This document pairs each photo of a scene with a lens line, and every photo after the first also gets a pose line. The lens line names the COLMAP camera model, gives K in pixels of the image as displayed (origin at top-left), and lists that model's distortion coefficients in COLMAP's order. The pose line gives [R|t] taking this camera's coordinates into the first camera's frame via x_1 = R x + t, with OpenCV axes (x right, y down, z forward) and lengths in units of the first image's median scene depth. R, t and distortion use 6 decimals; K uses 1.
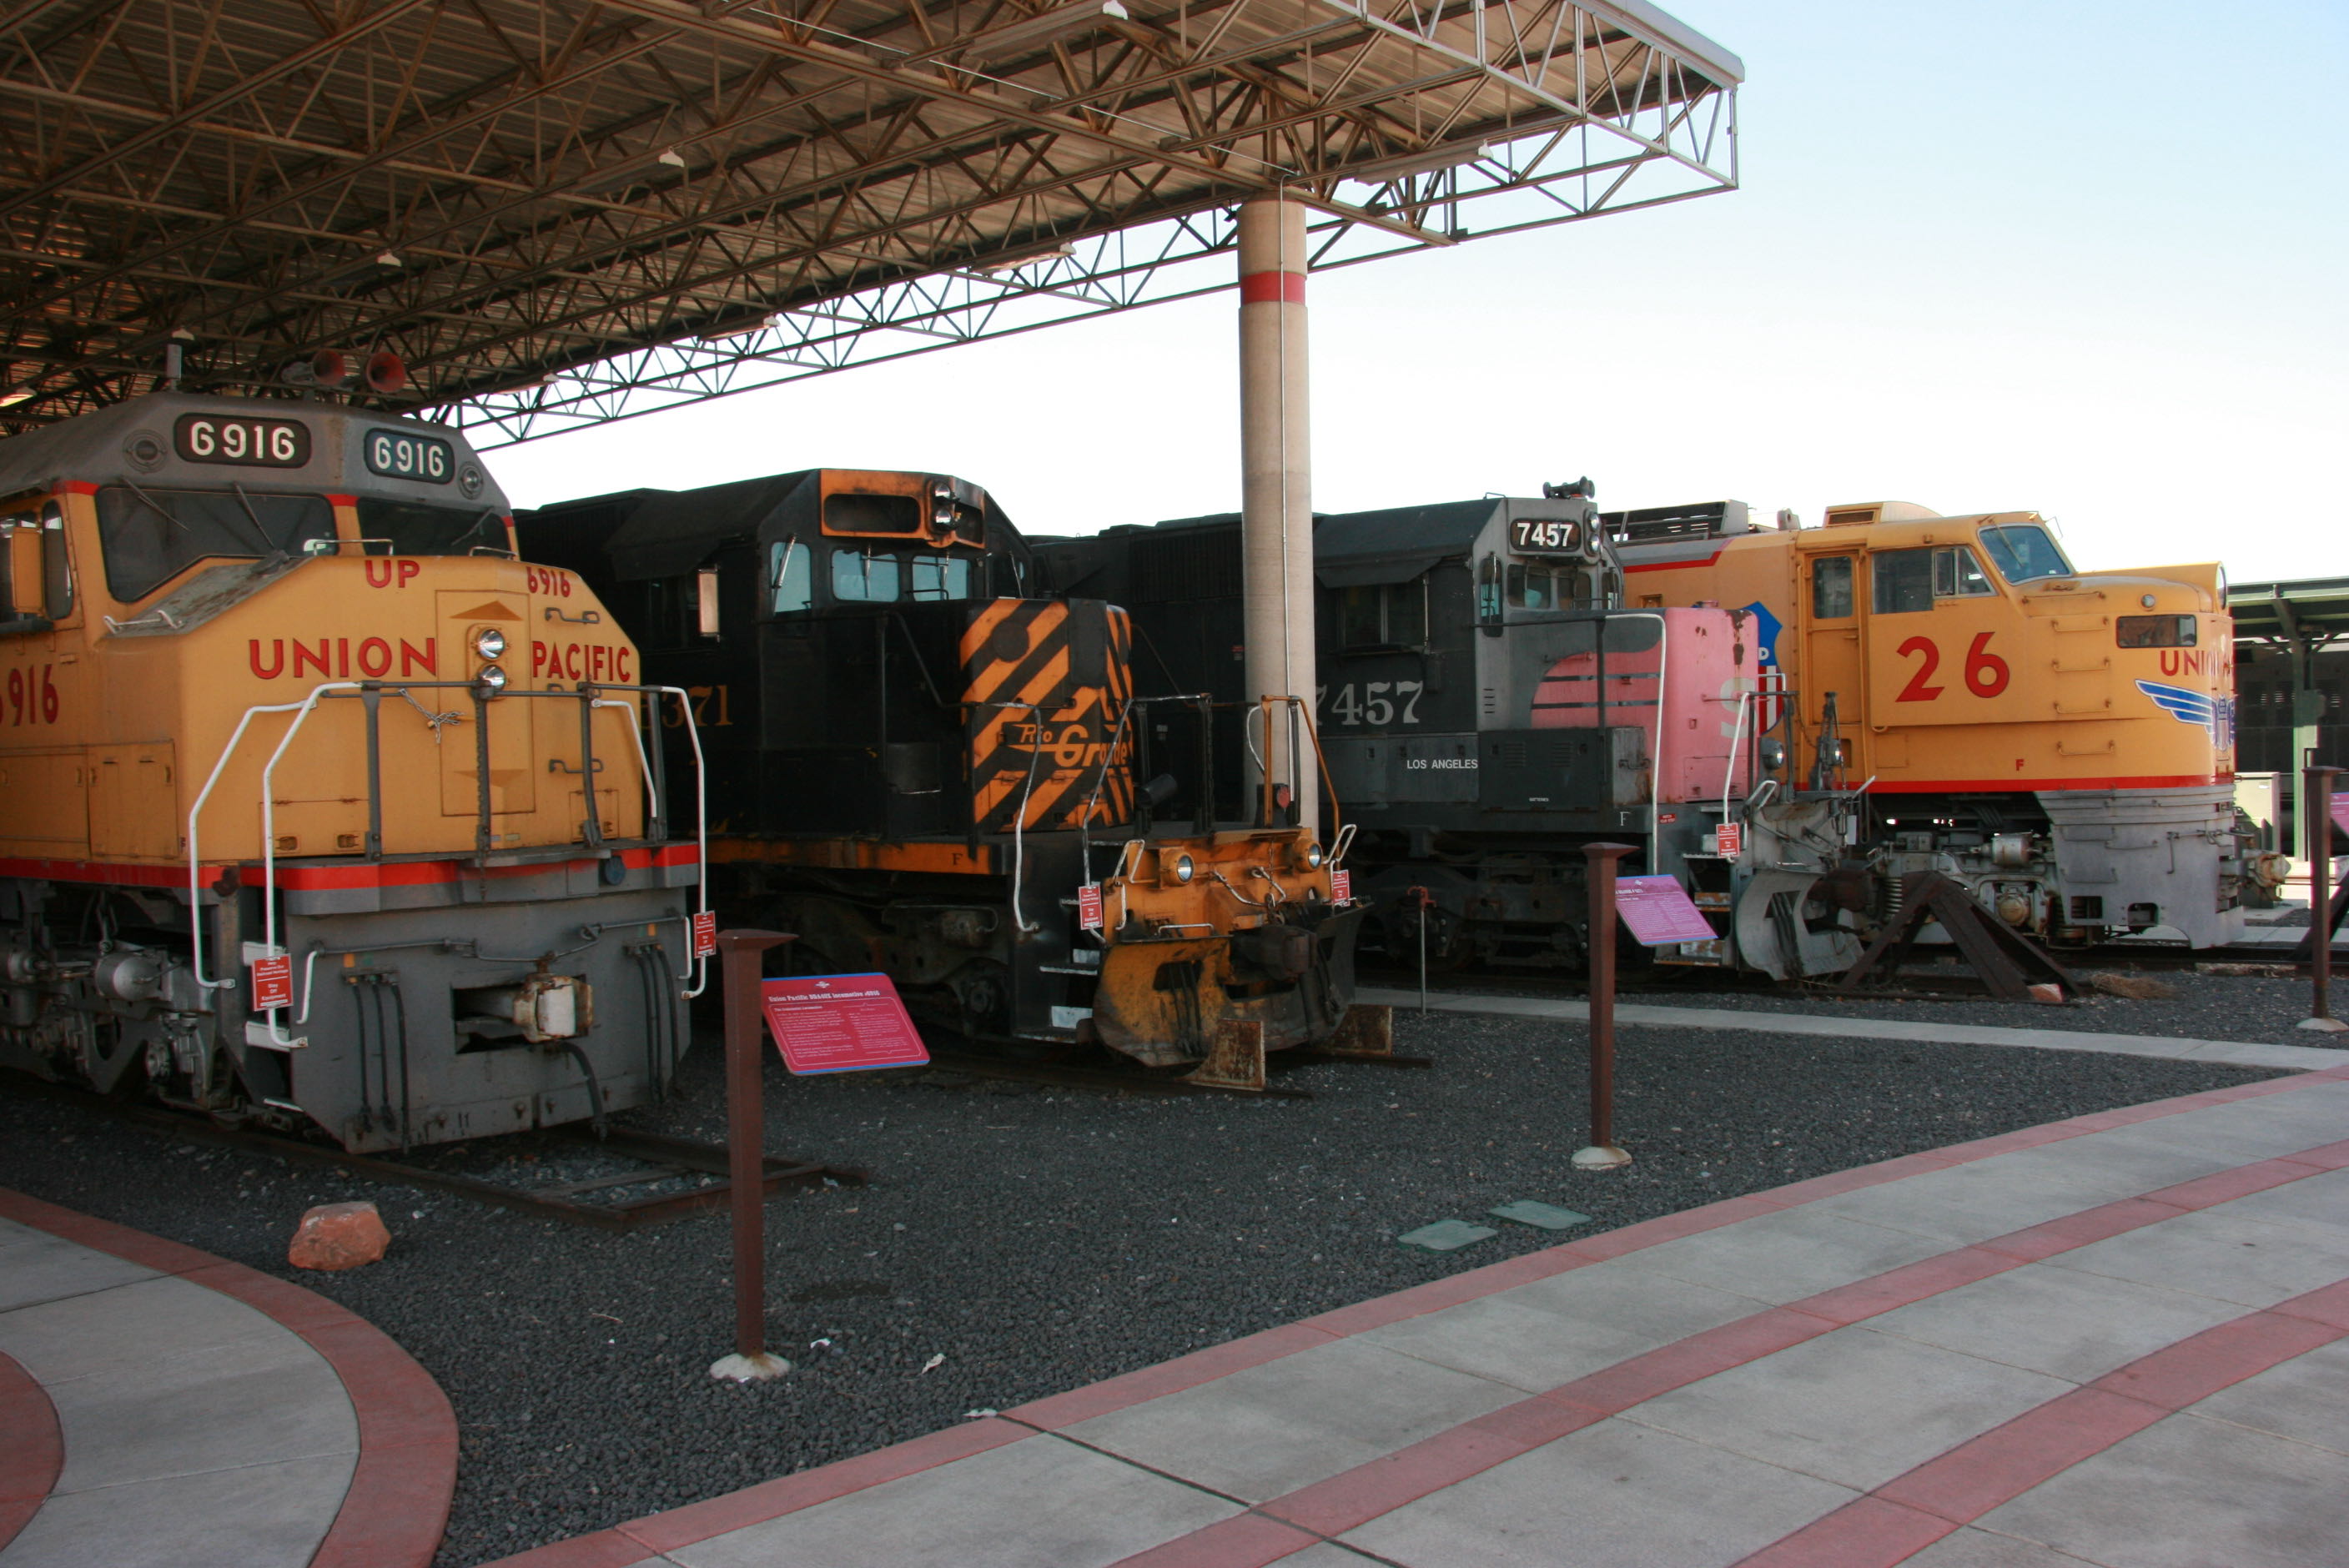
lens RADIAL K [[2184.9, 0, 1174.5], [0, 2184.9, 835.3], [0, 0, 1]] dist [-0.167204, 0.232526]
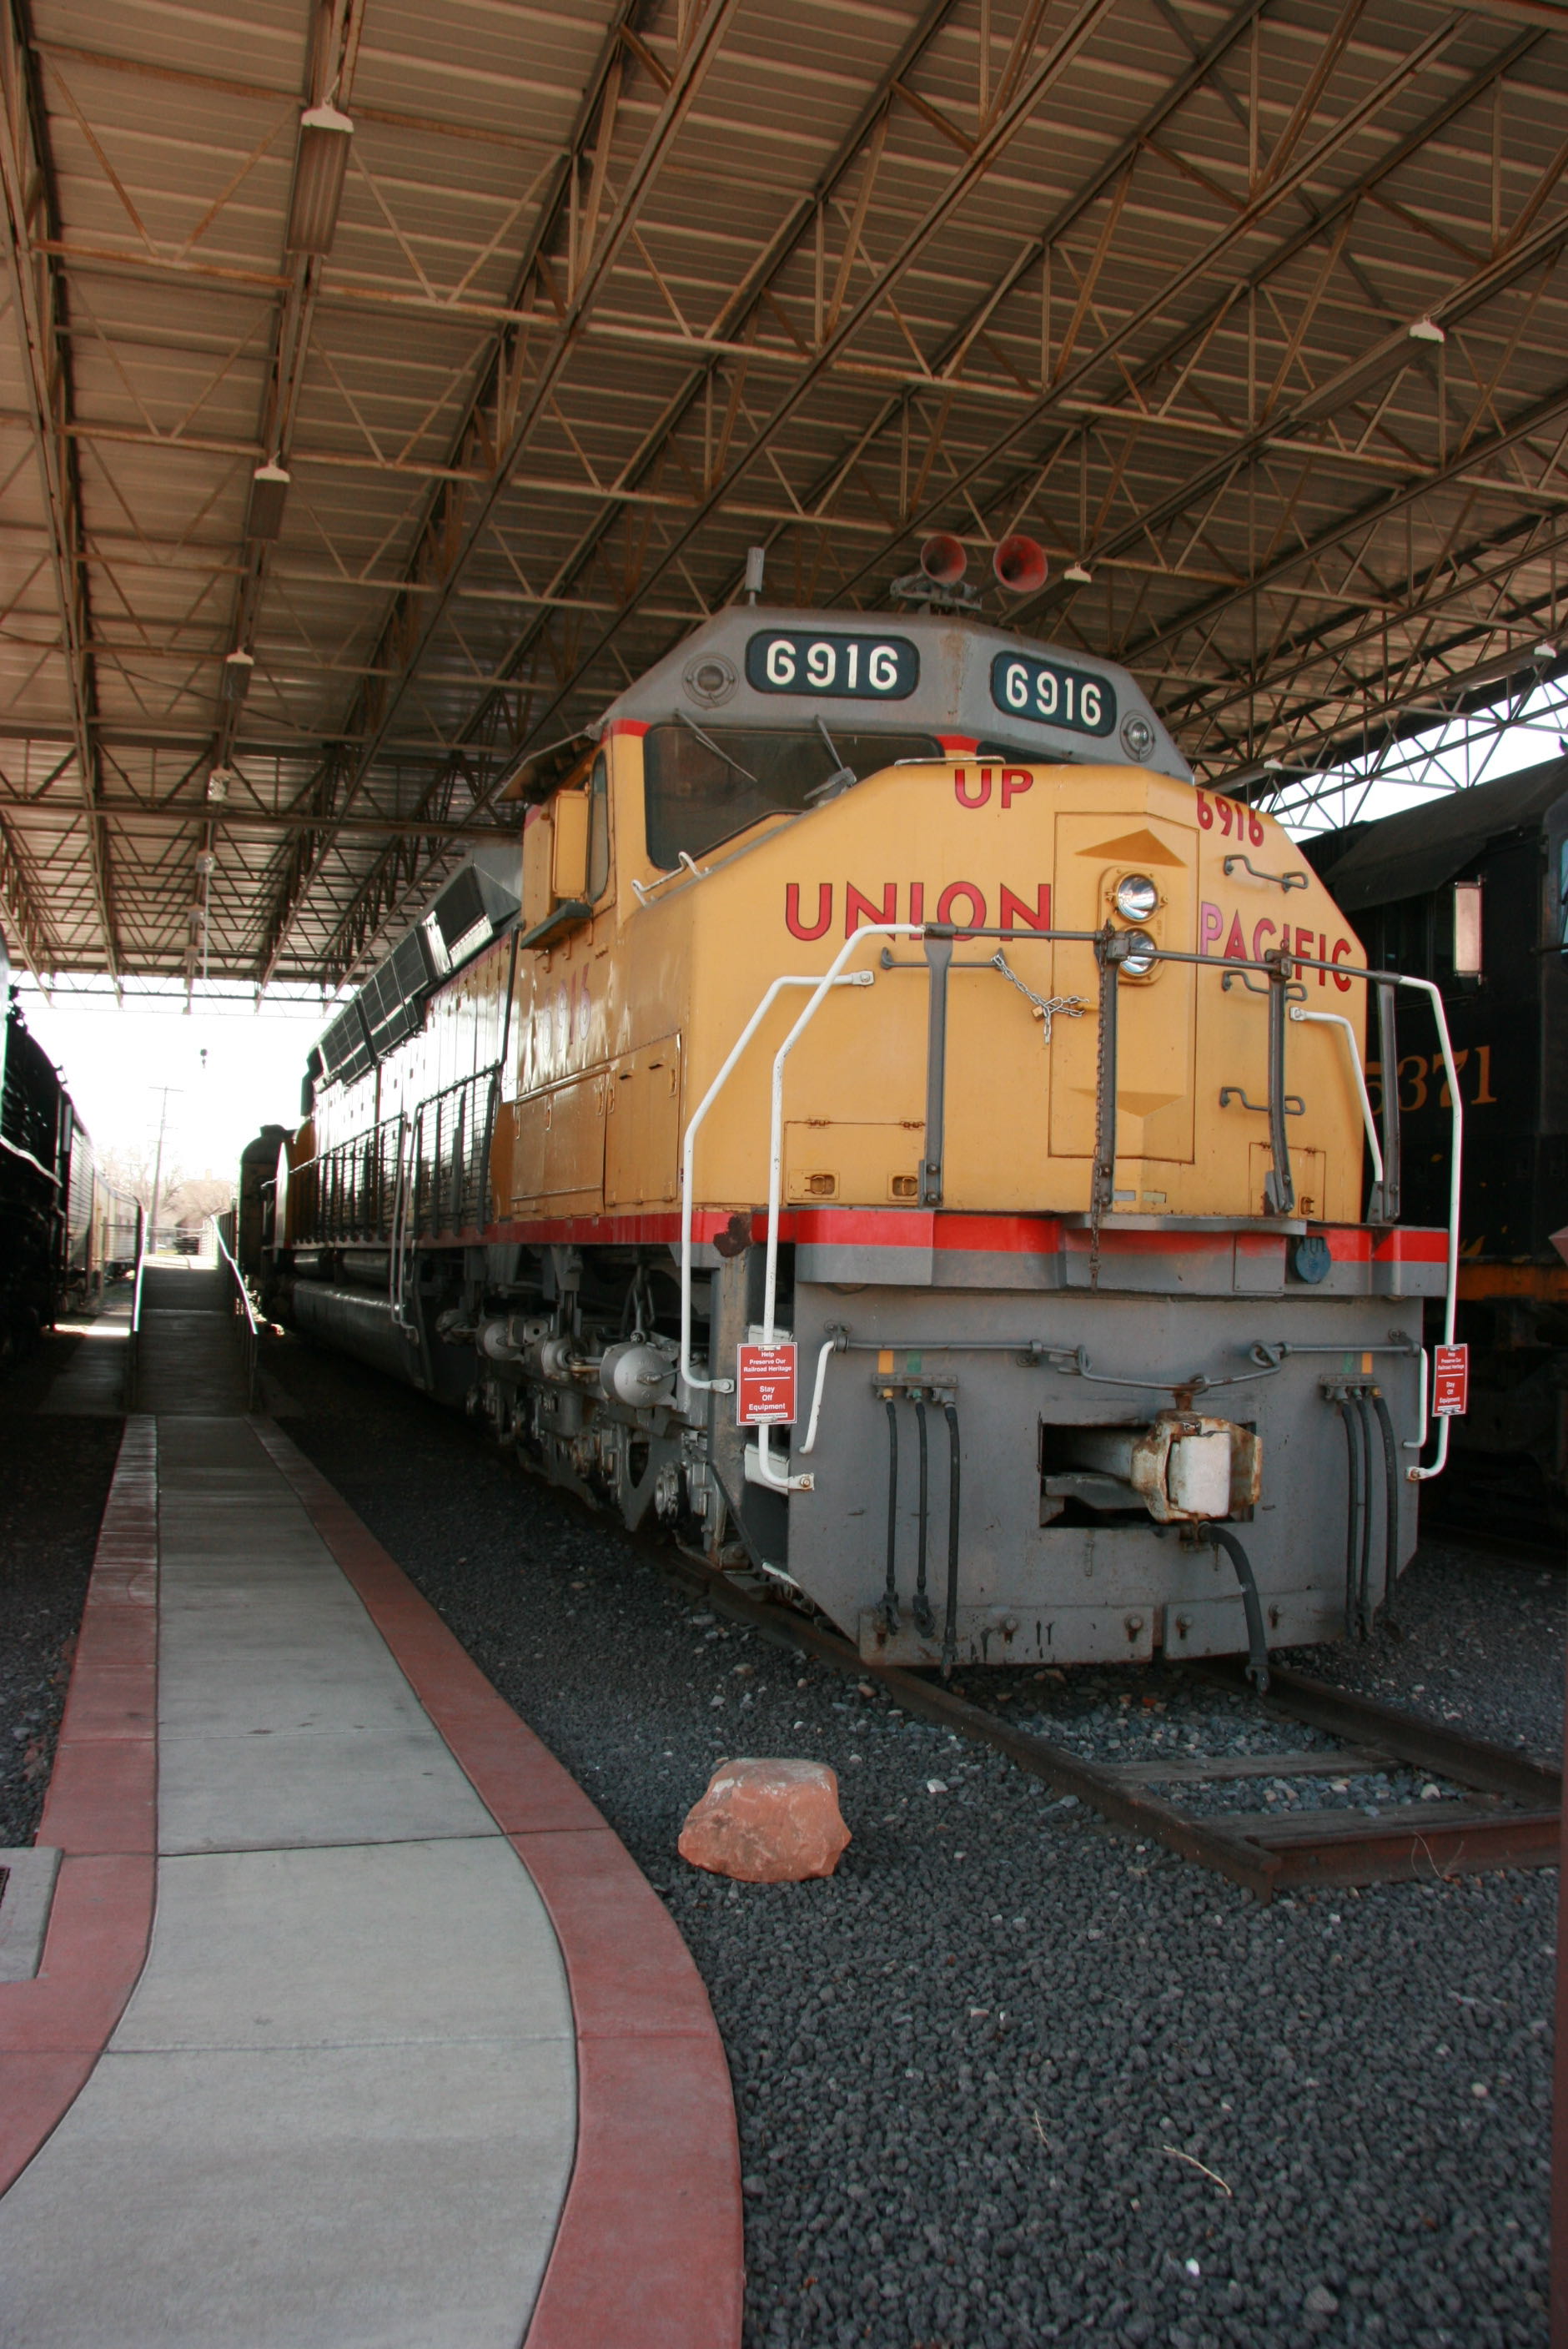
lens RADIAL K [[1956.8, 0, 784.0], [0, 1956.8, 1174.5], [0, 0, 1]] dist [-0.107811, 0.008198]
pose [[0.861055, 0.024738, -0.507909, -0.107879], [-0.073198, 0.994444, -0.075657, 0.046255], [0.503215, 0.102323, 0.858082, 0.447438]]
